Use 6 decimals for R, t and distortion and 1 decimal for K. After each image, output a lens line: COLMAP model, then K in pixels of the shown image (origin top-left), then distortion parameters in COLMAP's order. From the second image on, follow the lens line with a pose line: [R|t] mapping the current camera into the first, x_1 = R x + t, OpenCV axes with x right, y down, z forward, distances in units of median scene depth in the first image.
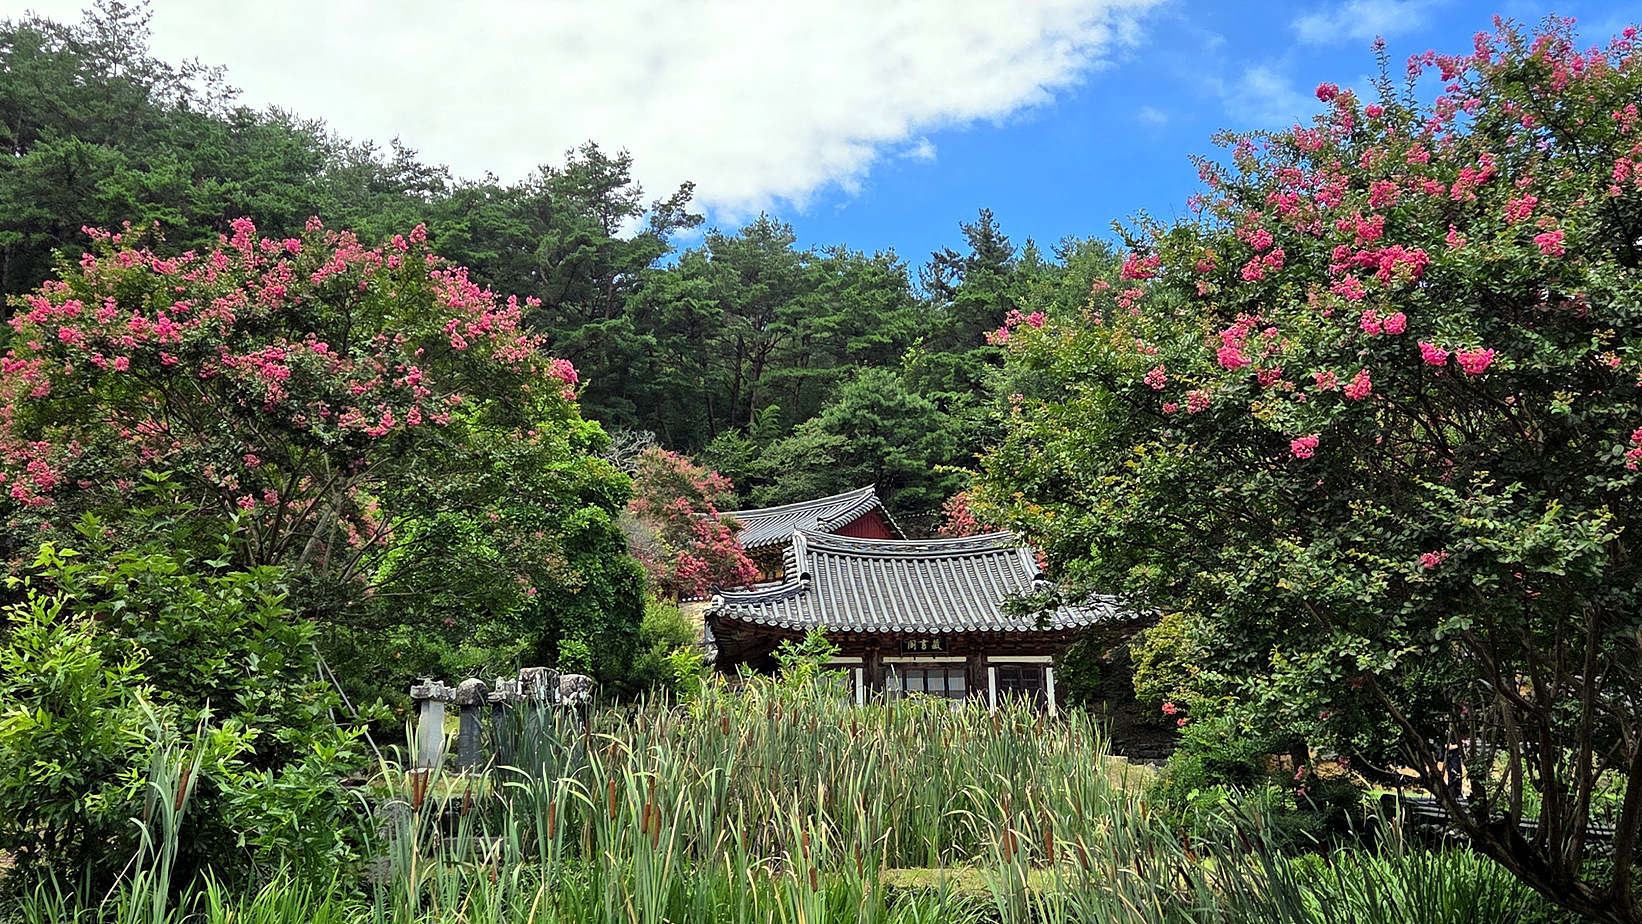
lens RADIAL K [[1704.9, 0, 808.8], [0, 1704.9, 463.7], [0, 0, 1]] dist [0.066823, 0.000000]
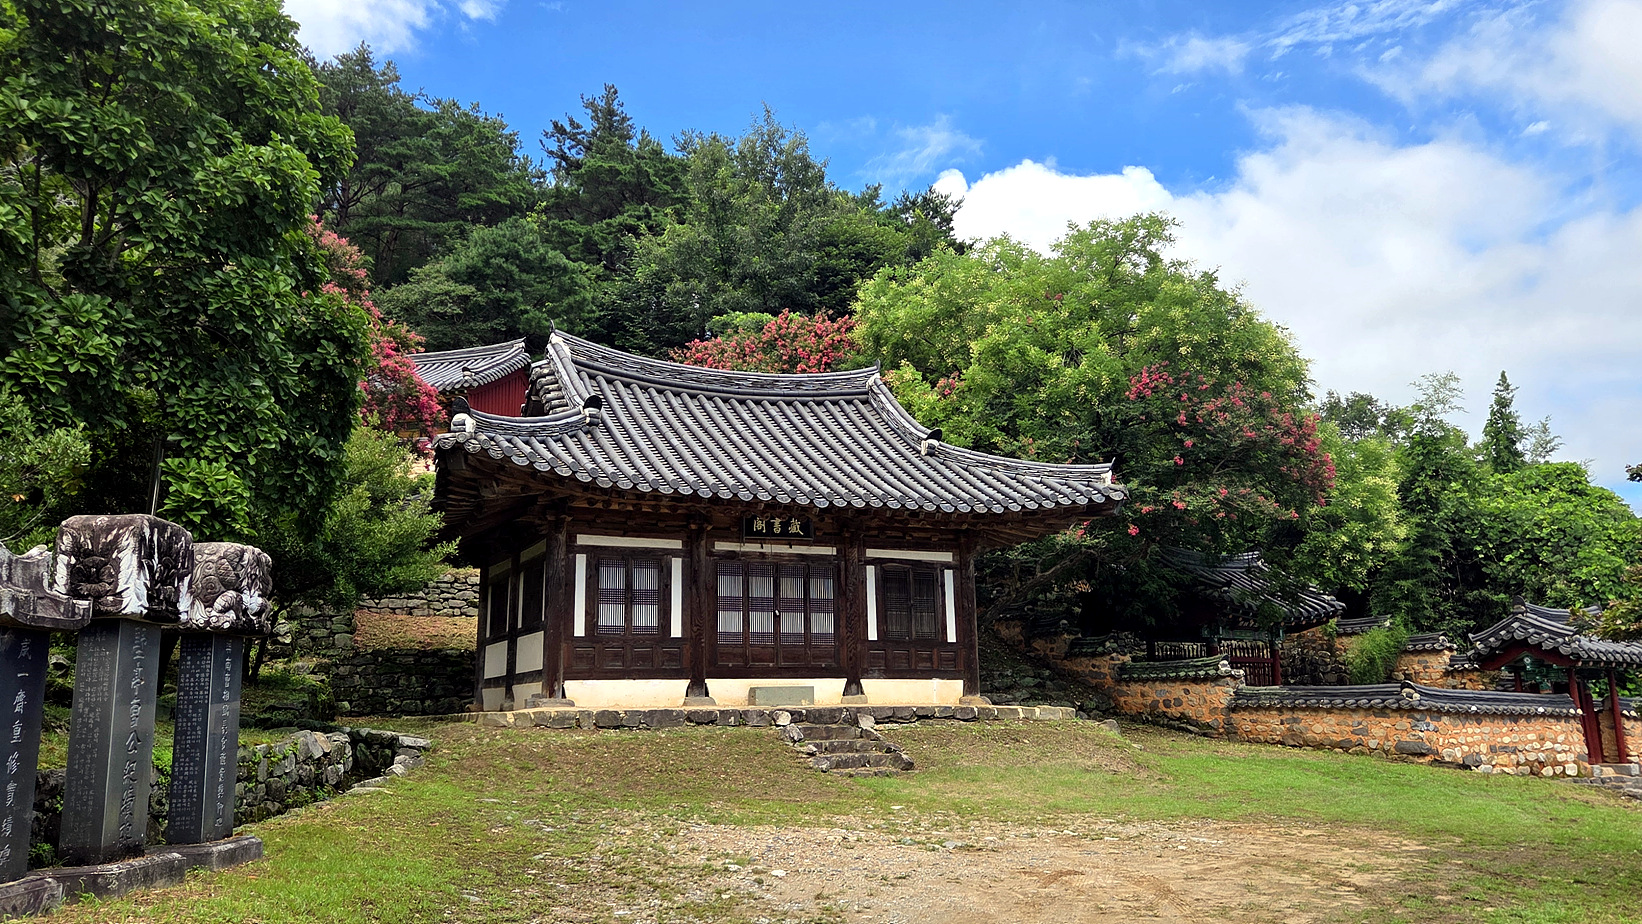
lens RADIAL K [[1363.5, 0, 832.8], [0, 1363.5, 448.6], [0, 0, 1]] dist [0.101693, -0.085710]
pose [[0.930529, 0.076508, 0.358138, -0.052029], [-0.089084, 0.995848, 0.018723, 0.036018], [-0.355218, -0.049327, 0.933481, 0.283459]]
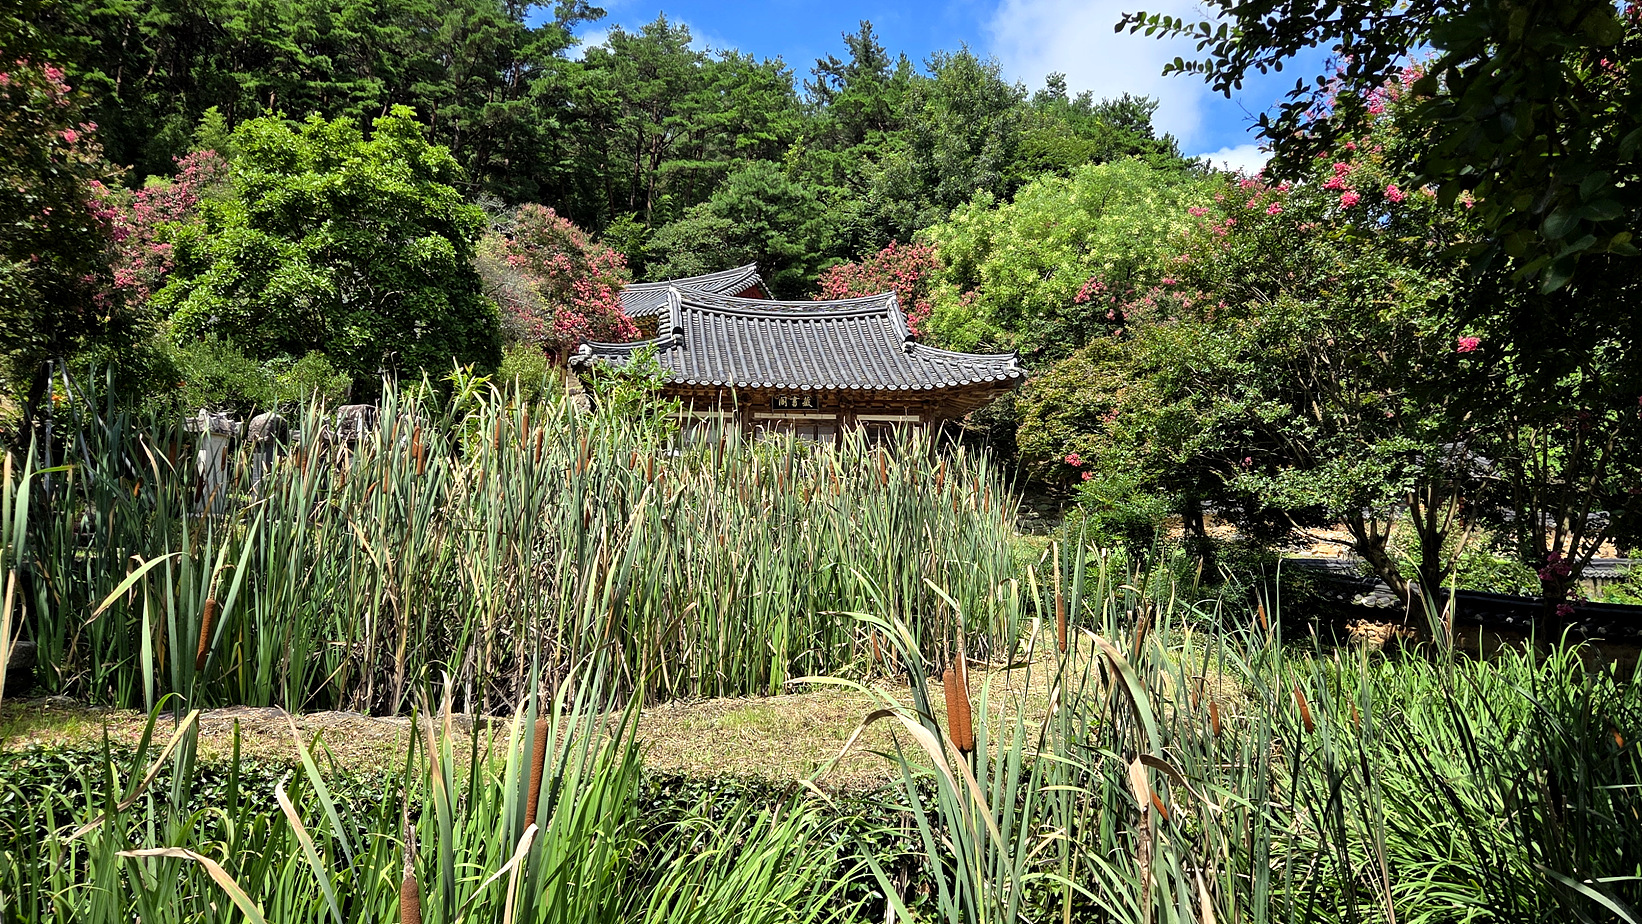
lens RADIAL K [[1363.5, 0, 833.8], [0, 1363.5, 476.4], [0, 0, 1]] dist [0.101693, -0.085710]
pose [[0.995599, 0.019890, 0.091582, 0.009395], [-0.033043, 0.988963, 0.144428, 0.017549], [-0.087699, -0.146818, 0.985268, 0.105888]]
